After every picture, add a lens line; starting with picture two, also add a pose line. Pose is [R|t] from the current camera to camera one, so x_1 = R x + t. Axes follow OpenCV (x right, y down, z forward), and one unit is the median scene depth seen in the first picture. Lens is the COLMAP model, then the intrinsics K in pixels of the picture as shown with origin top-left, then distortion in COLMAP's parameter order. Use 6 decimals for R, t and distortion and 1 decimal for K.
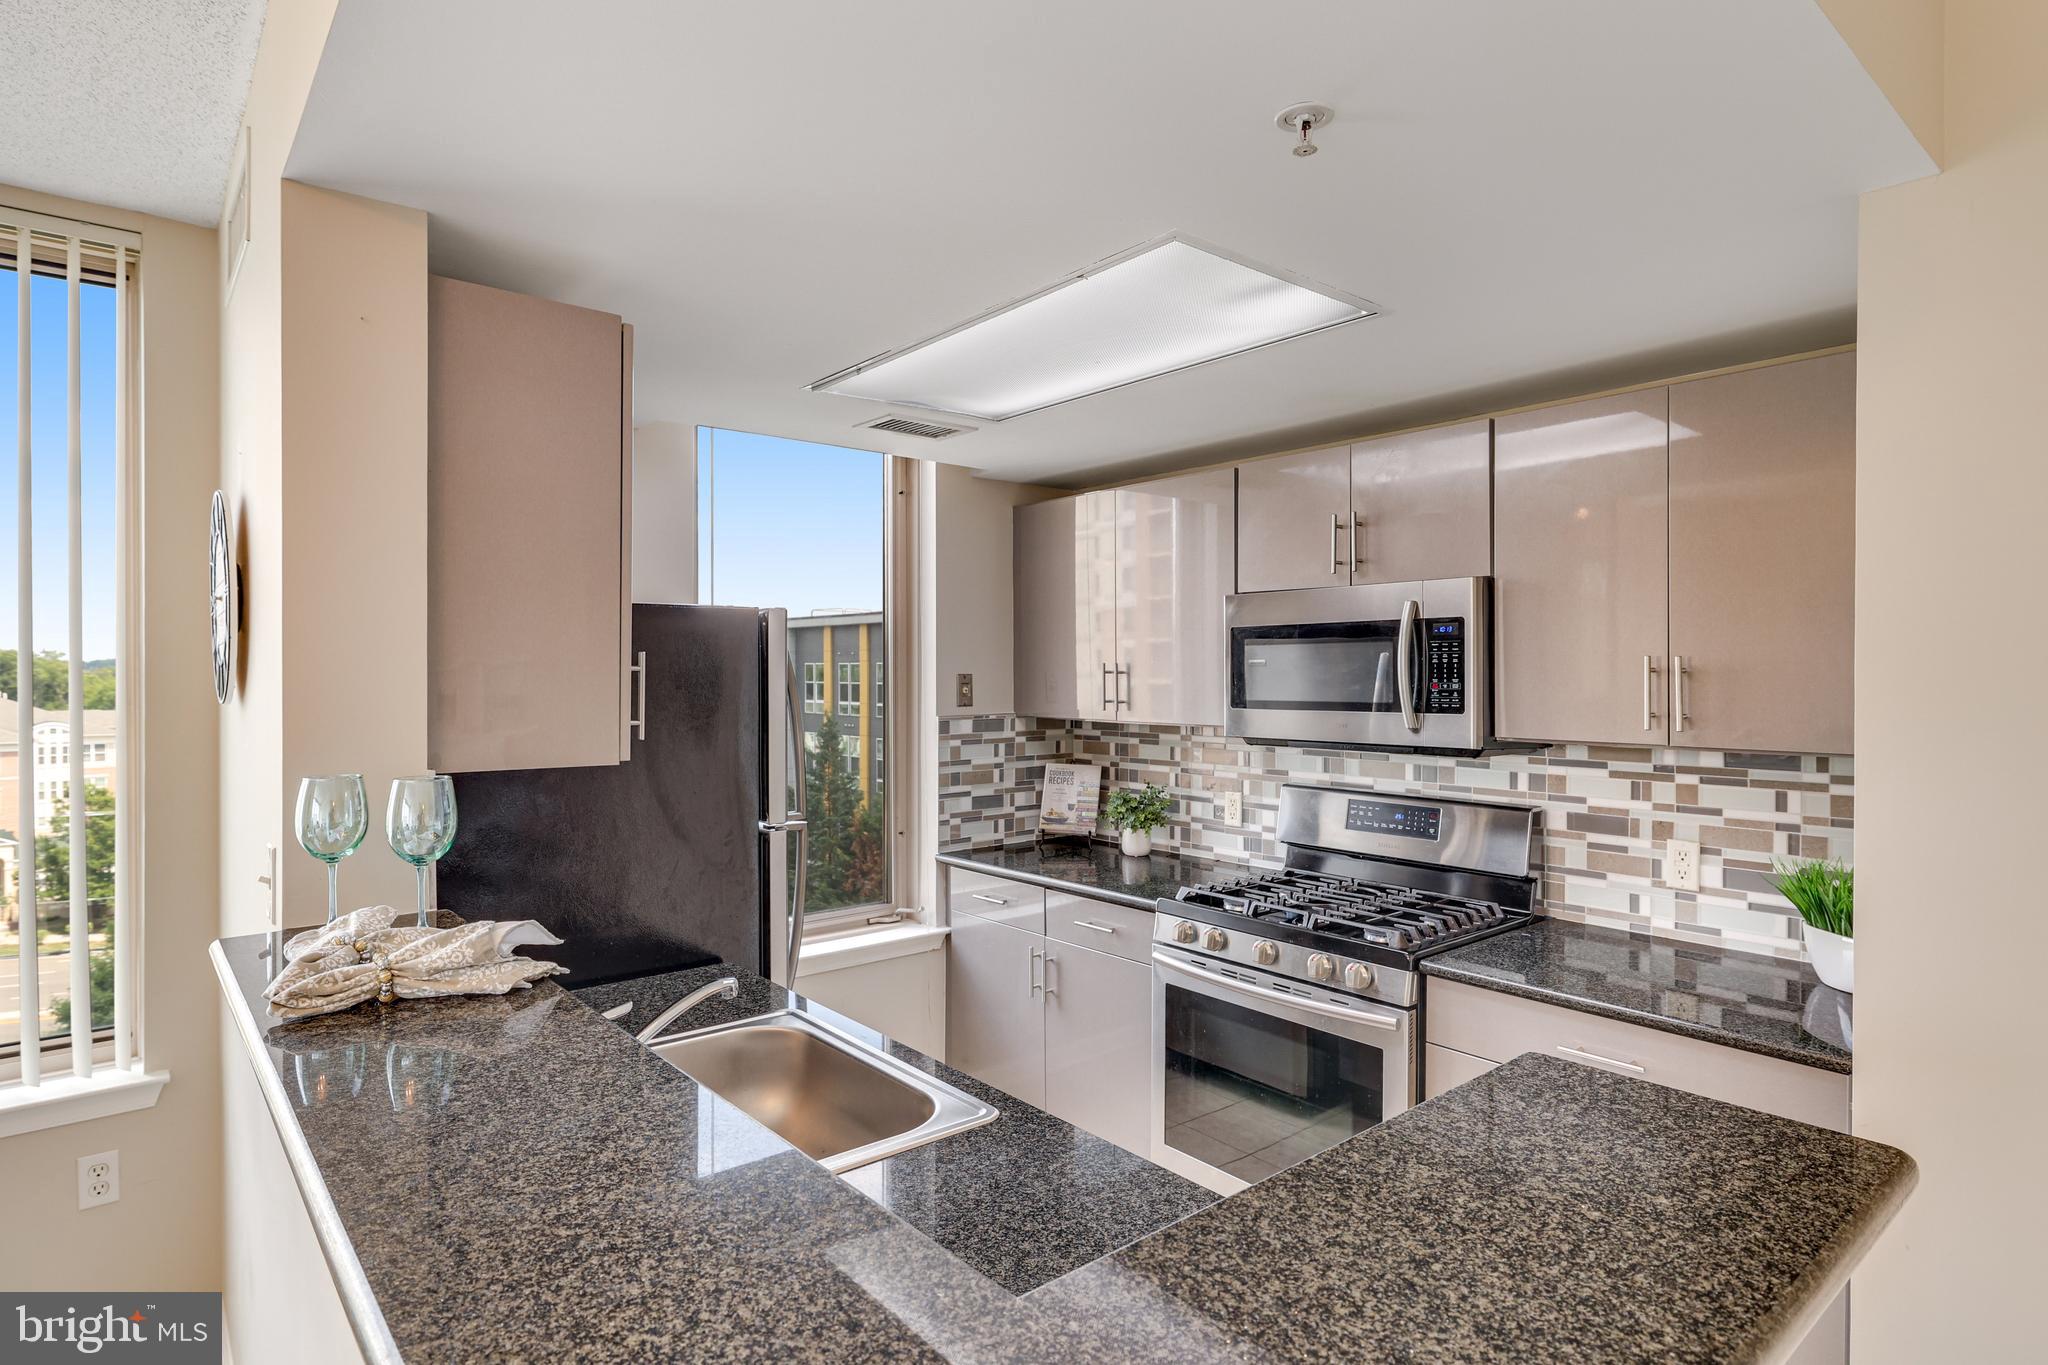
lens RADIAL K [[1093.1, 0, 1011.4], [0, 1093.1, 679.1], [0, 0, 1]] dist [0.001197, -0.001947]
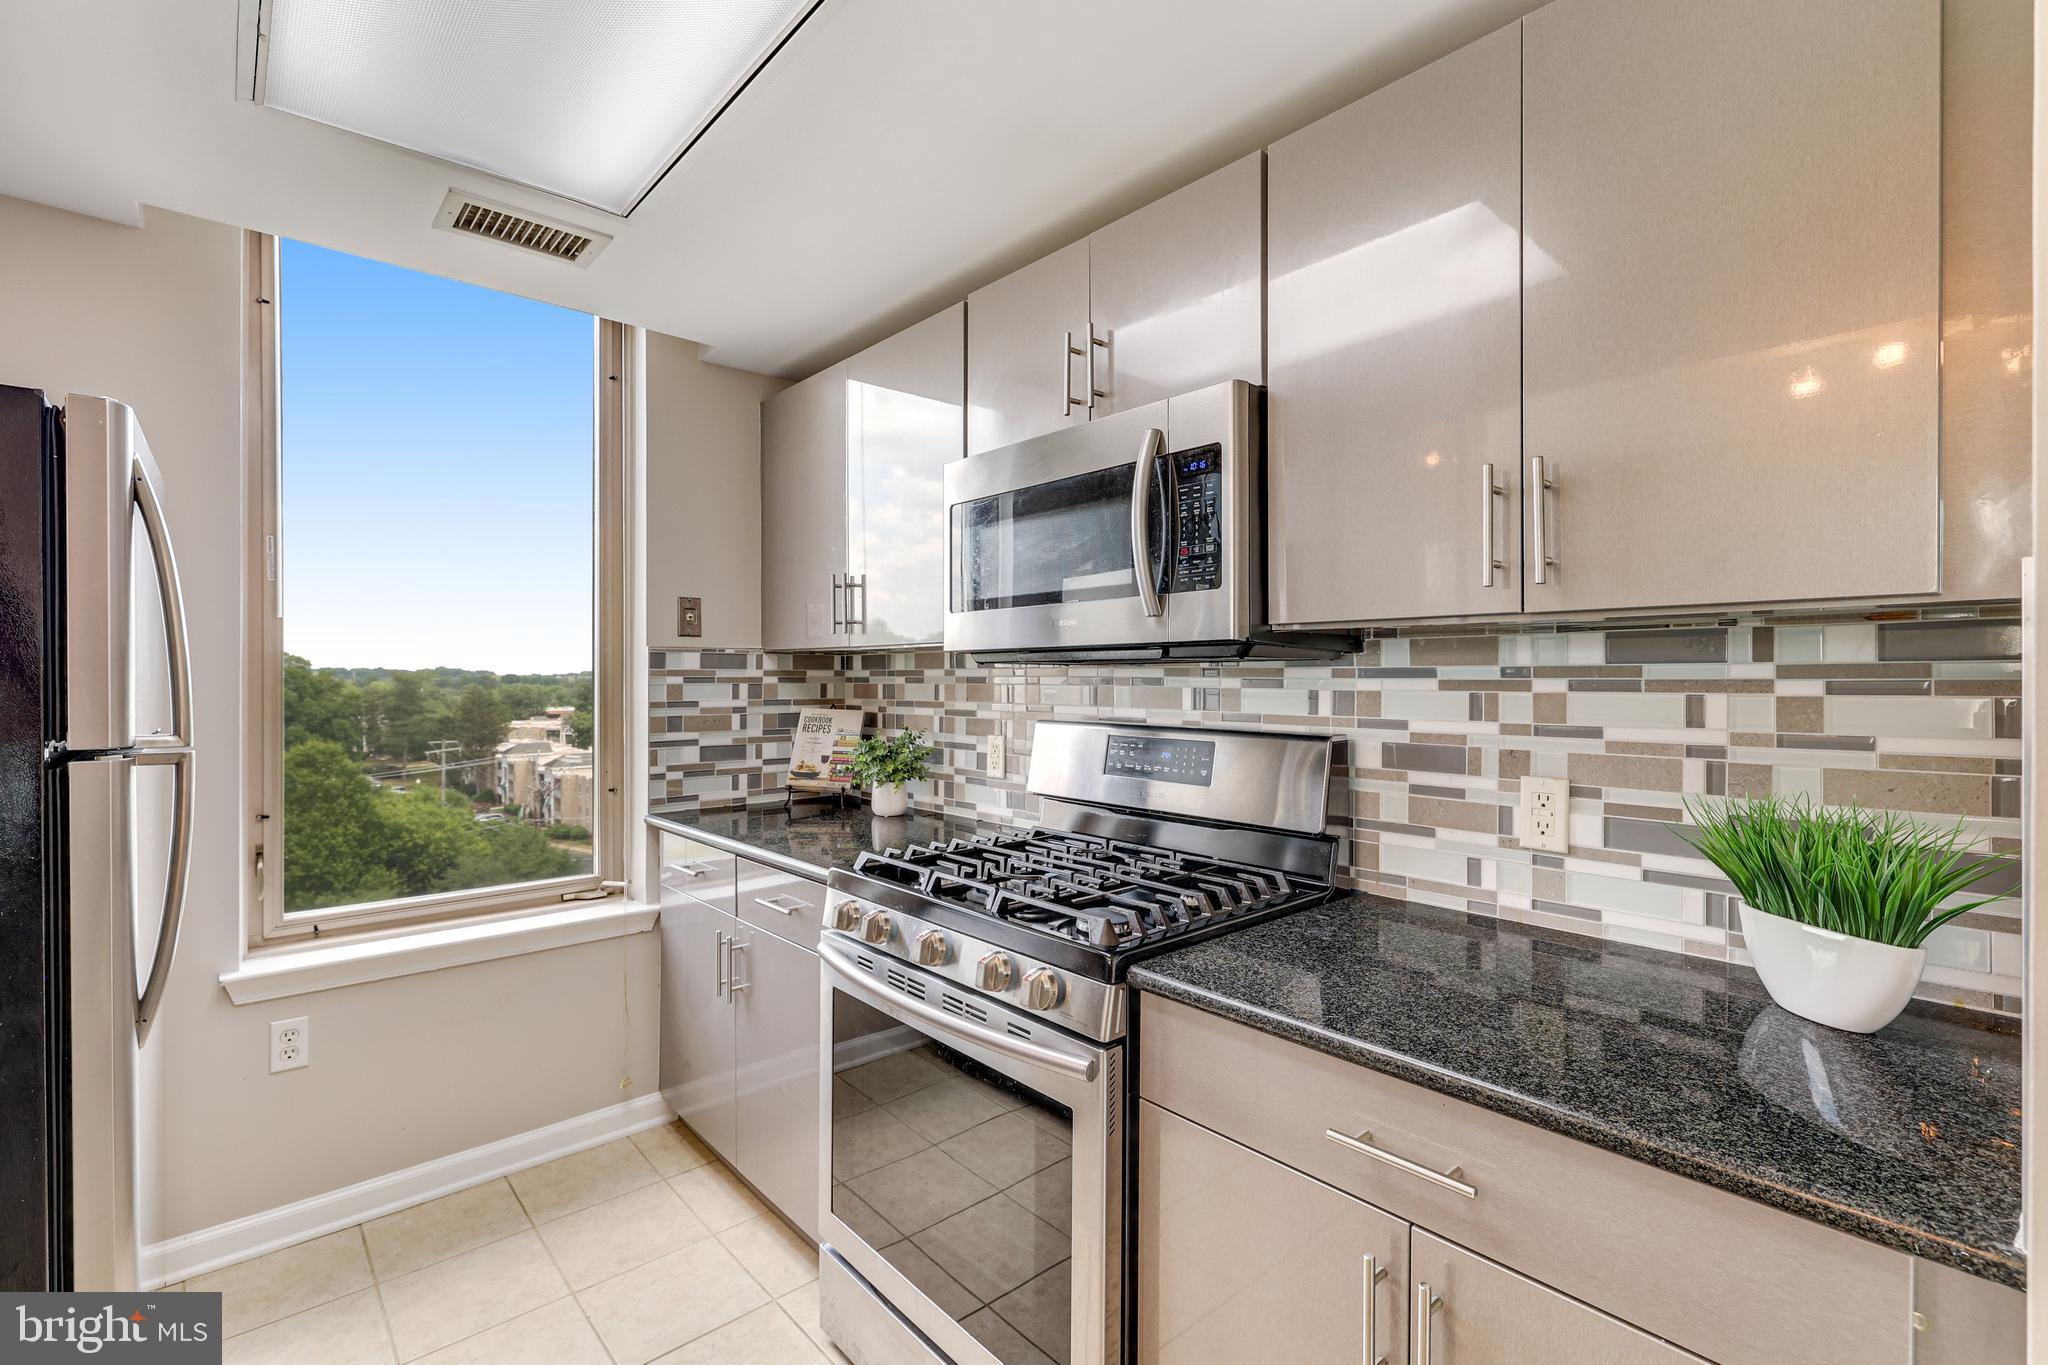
lens RADIAL K [[915.3, 0, 1016.9], [0, 915.3, 680.4], [0, 0, 1]] dist [0.000998, 0.000673]
pose [[0.999414, 0.001122, 0.034203, 0.248101], [-0.000988, 0.999992, -0.003938, 0.082801], [-0.034207, 0.003902, 0.999407, 0.410113]]
